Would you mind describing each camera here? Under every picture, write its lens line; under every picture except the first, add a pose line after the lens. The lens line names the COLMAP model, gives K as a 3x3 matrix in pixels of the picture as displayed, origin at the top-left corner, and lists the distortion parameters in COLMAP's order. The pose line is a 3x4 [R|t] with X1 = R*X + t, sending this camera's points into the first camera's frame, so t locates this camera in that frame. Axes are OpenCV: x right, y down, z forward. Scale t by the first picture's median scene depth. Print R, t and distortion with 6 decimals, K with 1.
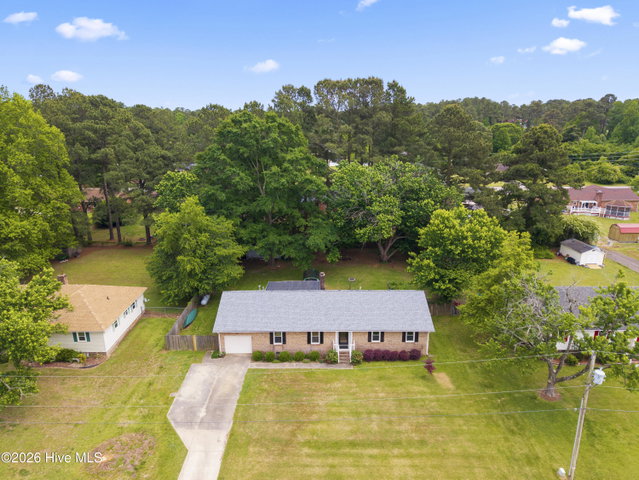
lens RADIAL K [[423.4, 0, 319.5], [0, 423.4, 240.0], [0, 0, 1]] dist [0.076941, -0.107642]
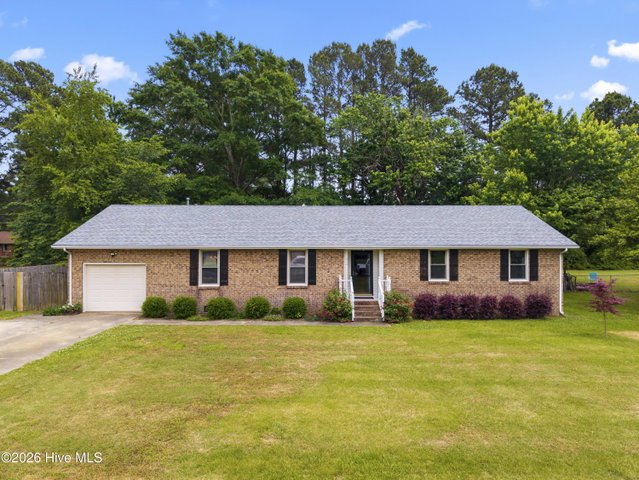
lens RADIAL K [[423.4, 0, 319.5], [0, 423.4, 240.0], [0, 0, 1]] dist [0.076941, -0.107642]
pose [[0.999963, 0.005690, 0.006498, 0.009755], [-0.003614, 0.958950, -0.283553, 0.321872], [-0.007845, 0.283519, 0.958935, 0.580220]]
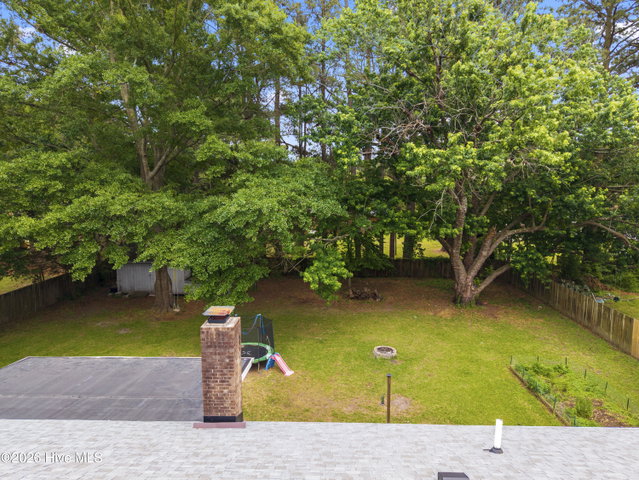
lens RADIAL K [[423.4, 0, 319.5], [0, 423.4, 240.0], [0, 0, 1]] dist [0.076941, -0.107642]
pose [[0.999541, 0.011362, -0.028087, 0.054593], [-0.015417, 0.988768, -0.148664, 0.088491], [0.026083, 0.149028, 0.988489, 0.999839]]
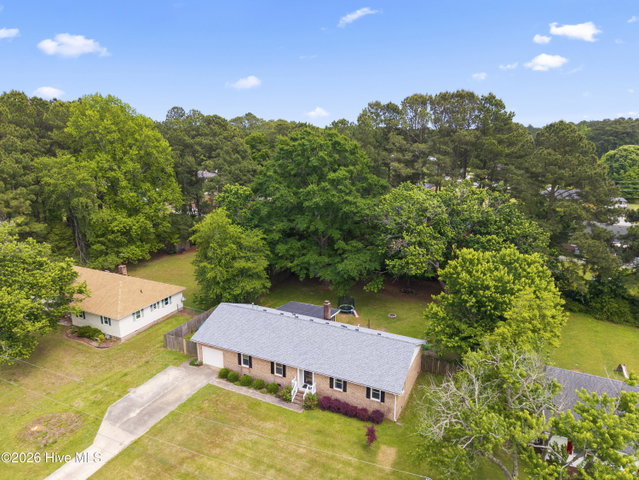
lens RADIAL K [[423.4, 0, 319.5], [0, 423.4, 240.0], [0, 0, 1]] dist [0.076941, -0.107642]
pose [[0.901437, 0.110090, -0.418678, 0.432361], [-0.125065, 0.992113, -0.008399, -0.054526], [0.414451, 0.059933, 0.908096, 0.168811]]
